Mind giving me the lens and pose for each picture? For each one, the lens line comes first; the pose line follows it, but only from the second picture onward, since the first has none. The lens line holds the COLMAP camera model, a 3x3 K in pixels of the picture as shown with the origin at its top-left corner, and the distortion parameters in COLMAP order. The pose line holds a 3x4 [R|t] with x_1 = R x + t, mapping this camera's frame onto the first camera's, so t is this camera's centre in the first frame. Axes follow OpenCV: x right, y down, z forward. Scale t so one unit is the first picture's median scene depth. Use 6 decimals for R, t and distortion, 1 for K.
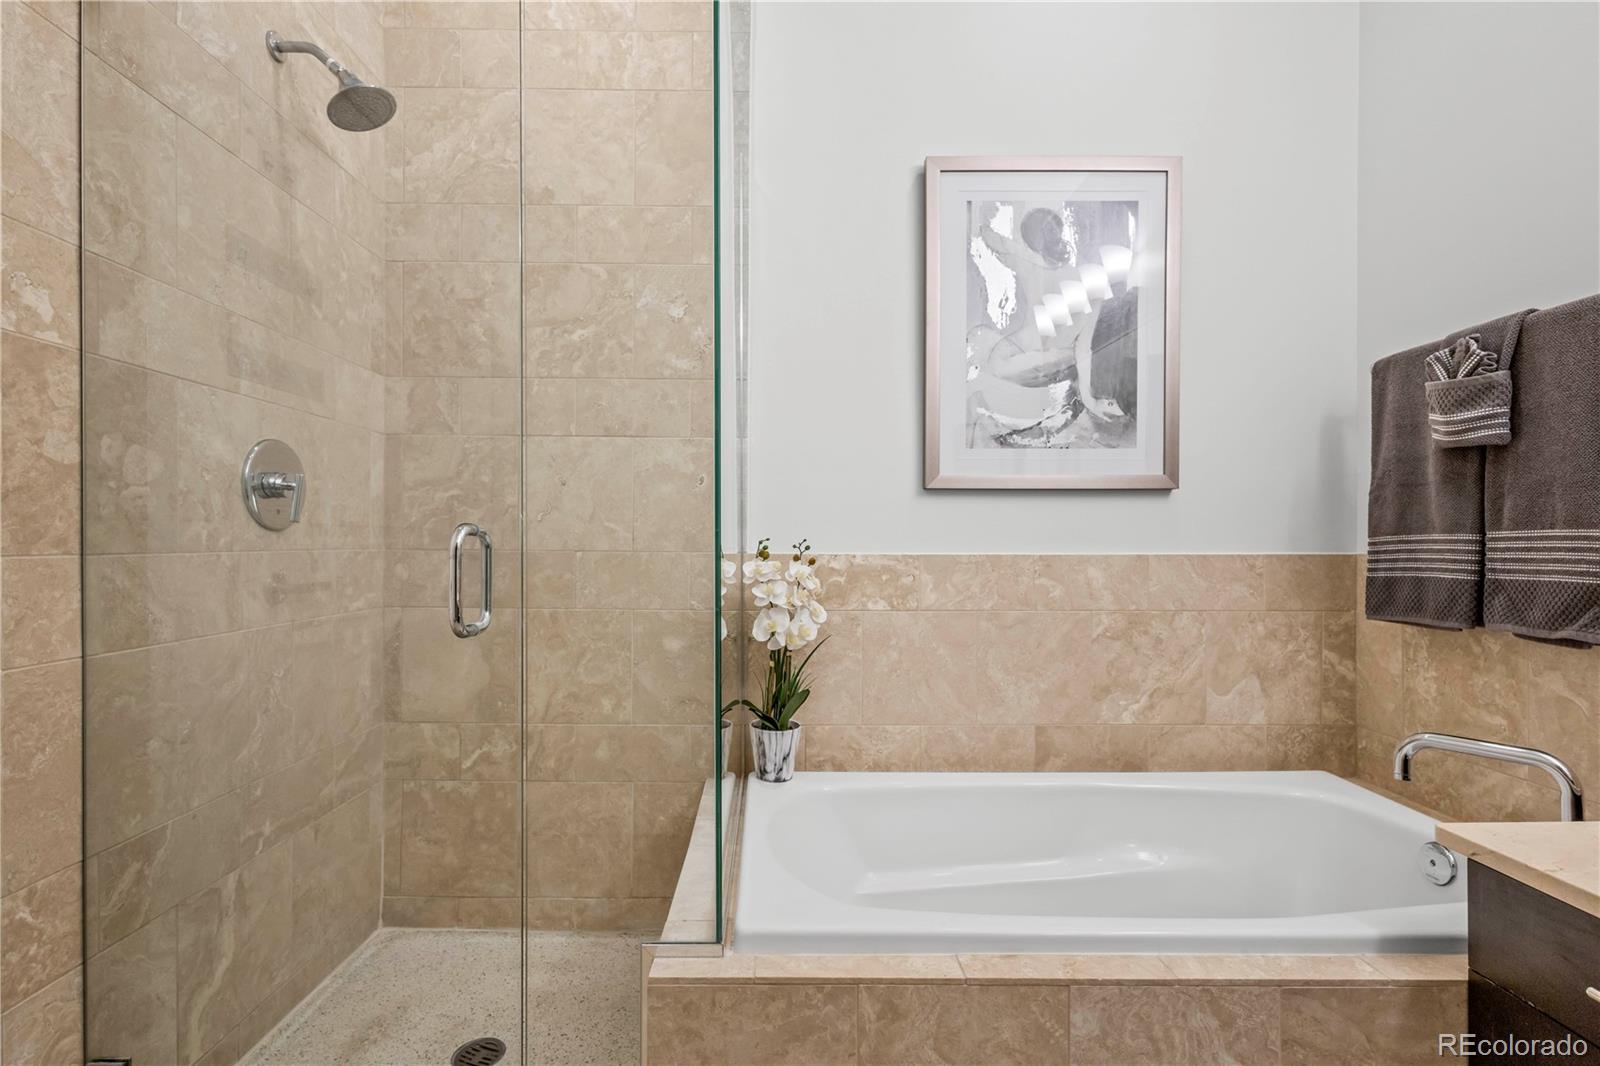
lens RADIAL K [[735.7, 0, 775.5], [0, 735.7, 546.1], [0, 0, 1]] dist [0.010304, -0.003386]
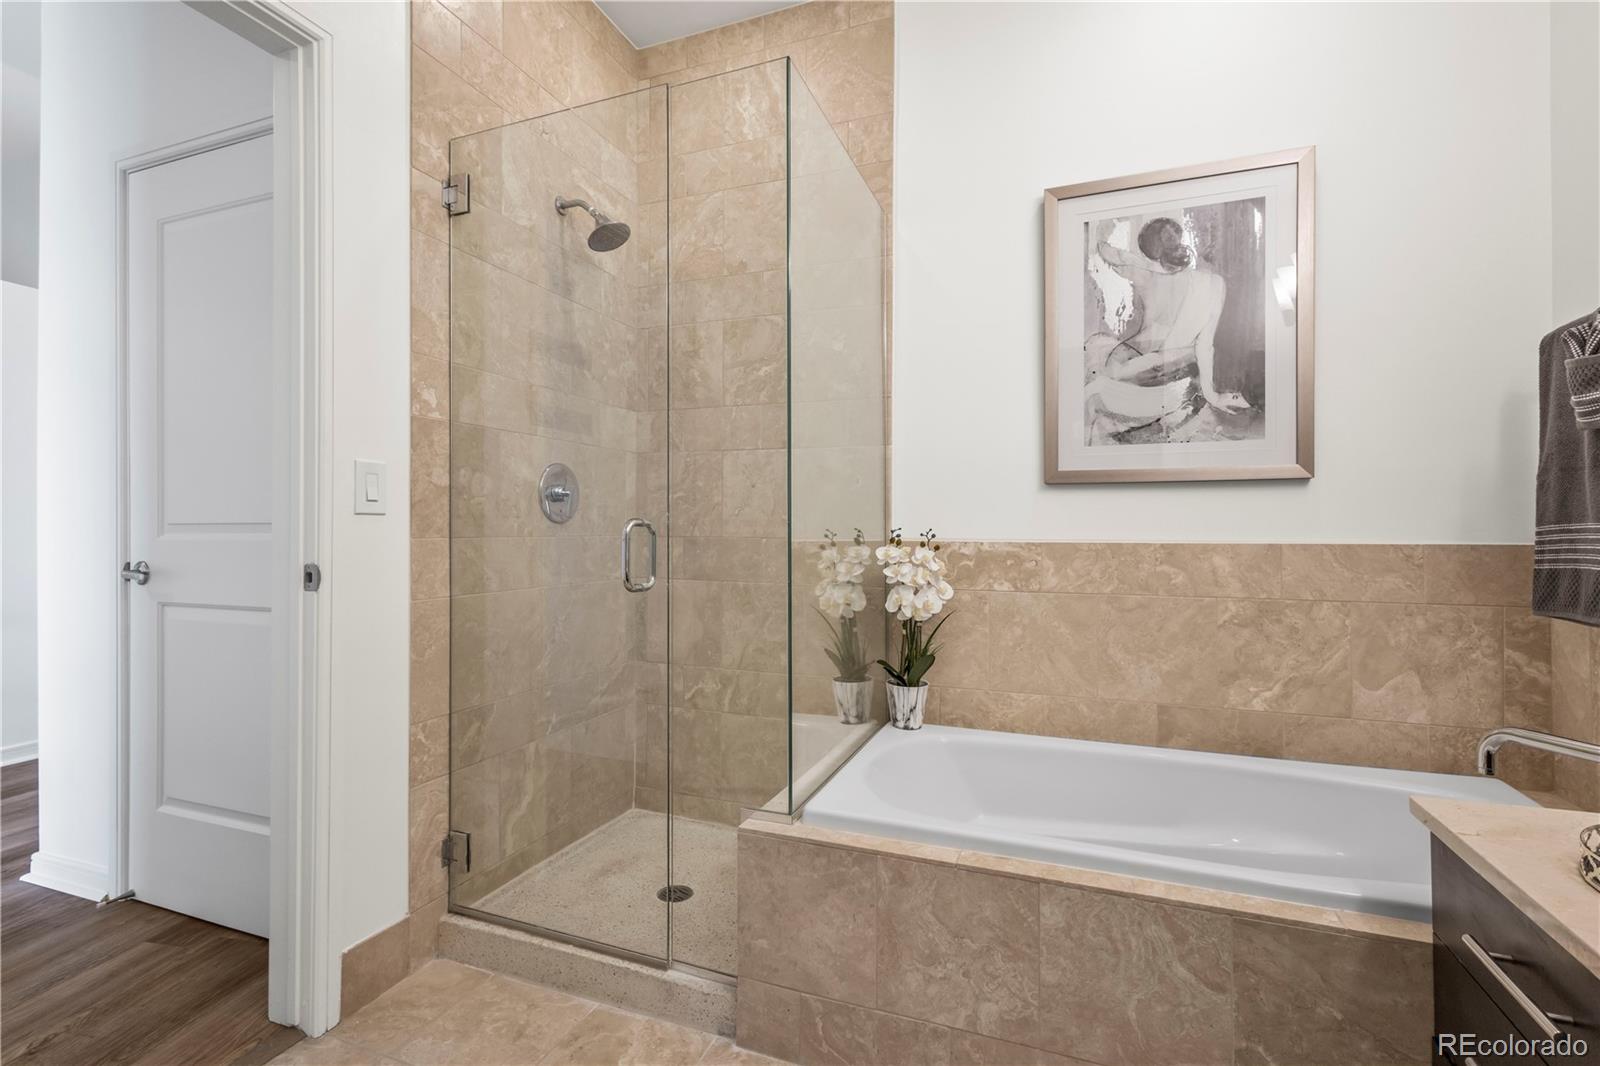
lens RADIAL K [[735.7, 0, 801.7], [0, 735.7, 532.1], [0, 0, 1]] dist [0.010304, -0.003386]
pose [[0.931017, 0.000965, -0.364974, 0.269793], [-0.002994, 0.999983, -0.004993, 0.002532], [0.364963, 0.005742, 0.931004, -0.181107]]
